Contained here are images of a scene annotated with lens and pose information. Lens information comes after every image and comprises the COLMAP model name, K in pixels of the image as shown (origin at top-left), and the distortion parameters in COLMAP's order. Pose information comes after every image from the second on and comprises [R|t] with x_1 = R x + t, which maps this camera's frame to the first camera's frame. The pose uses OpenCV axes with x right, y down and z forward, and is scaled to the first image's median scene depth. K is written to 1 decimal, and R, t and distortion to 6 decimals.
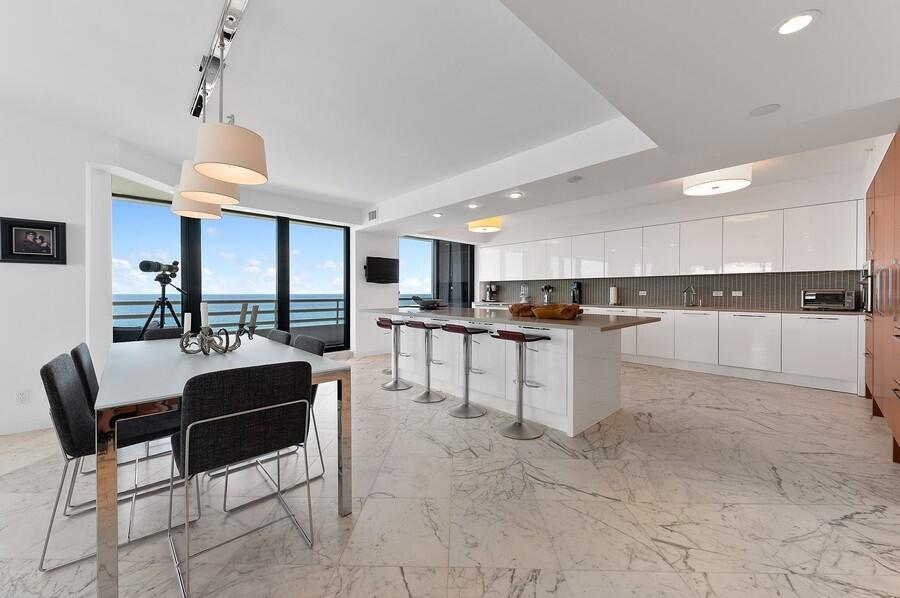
lens RADIAL K [[340.4, 0, 451.6], [0, 340.4, 294.8], [0, 0, 1]] dist [0.004016, -0.002533]
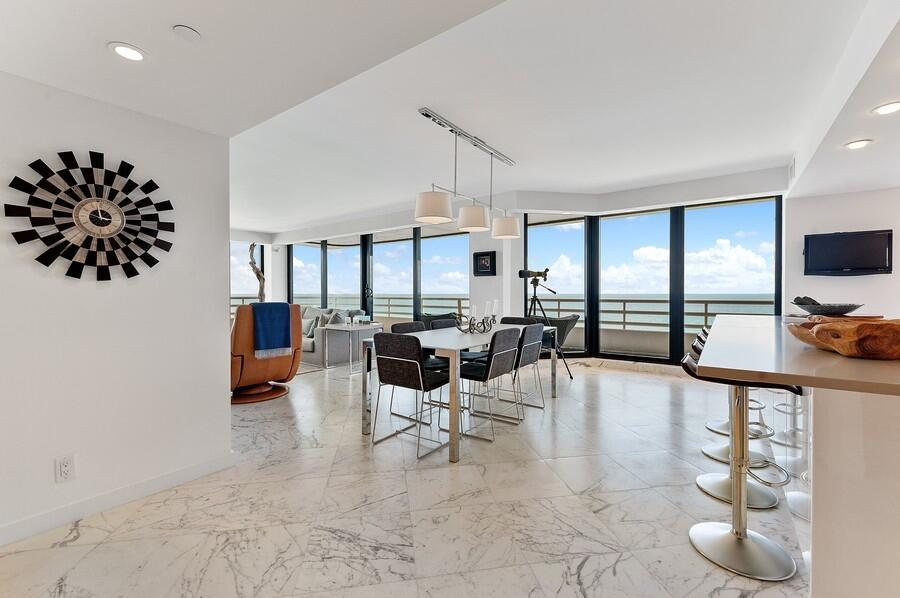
lens RADIAL K [[377.9, 0, 448.7], [0, 377.9, 296.6], [0, 0, 1]] dist [0.016841, -0.008686]
pose [[0.192178, 0.011050, -0.981298, 0.471237], [-0.003636, 0.999938, 0.010548, -0.003166], [0.981353, 0.001541, 0.192207, 0.297274]]
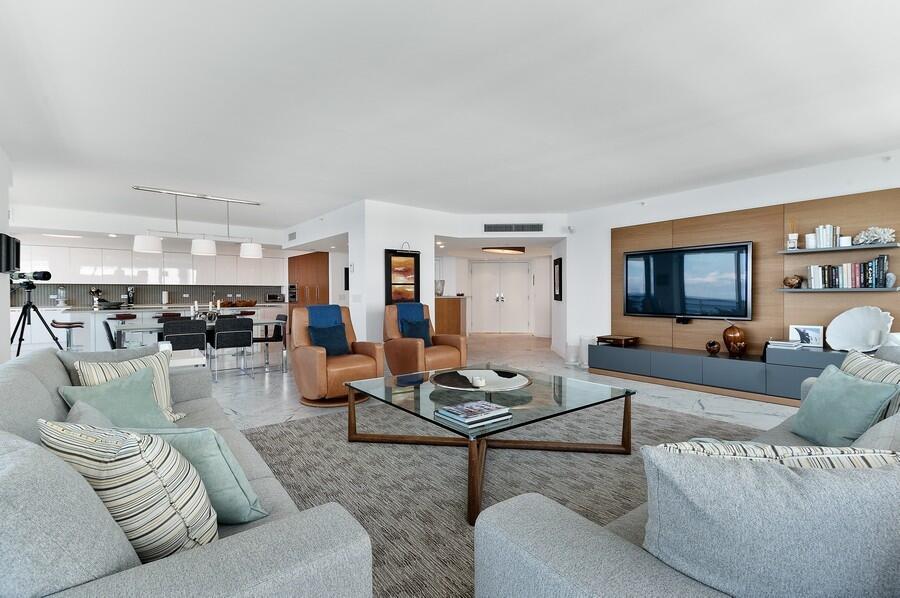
lens RADIAL K [[416.4, 0, 455.1], [0, 416.4, 300.7], [0, 0, 1]] dist [0.007359, -0.005098]
pose [[0.052474, -0.018804, 0.998445, -1.754159], [0.008363, 0.999796, 0.018390, -0.008201], [-0.998587, 0.007385, 0.052620, -0.416401]]
